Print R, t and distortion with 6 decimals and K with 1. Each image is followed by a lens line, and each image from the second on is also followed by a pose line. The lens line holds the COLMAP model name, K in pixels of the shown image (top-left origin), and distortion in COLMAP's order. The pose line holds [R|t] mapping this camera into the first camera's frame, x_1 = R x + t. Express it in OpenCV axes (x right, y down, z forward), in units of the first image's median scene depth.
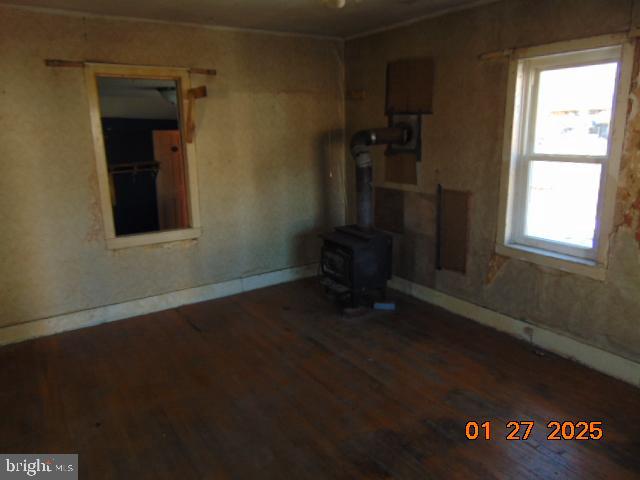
lens RADIAL K [[479.3, 0, 322.3], [0, 479.3, 236.8], [0, 0, 1]] dist [0.014041, 0.011551]
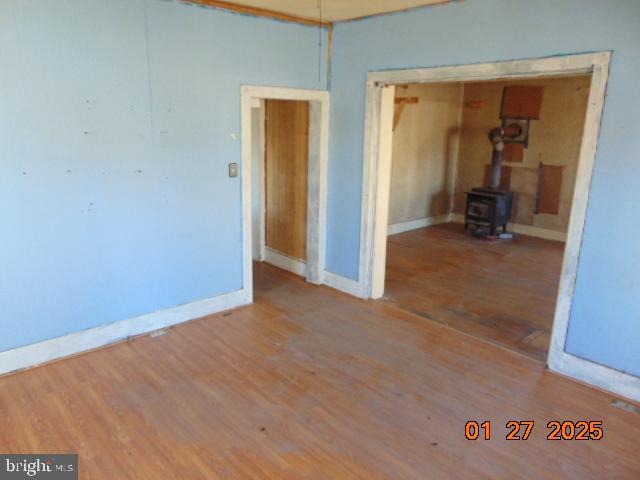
lens RADIAL K [[479.3, 0, 316.9], [0, 479.3, 242.1], [0, 0, 1]] dist [0.014041, 0.011551]
pose [[0.984743, 0.001204, 0.174013, -0.787012], [-0.003926, 0.999875, 0.015296, 0.141862], [-0.173973, -0.015745, 0.984625, -0.503648]]
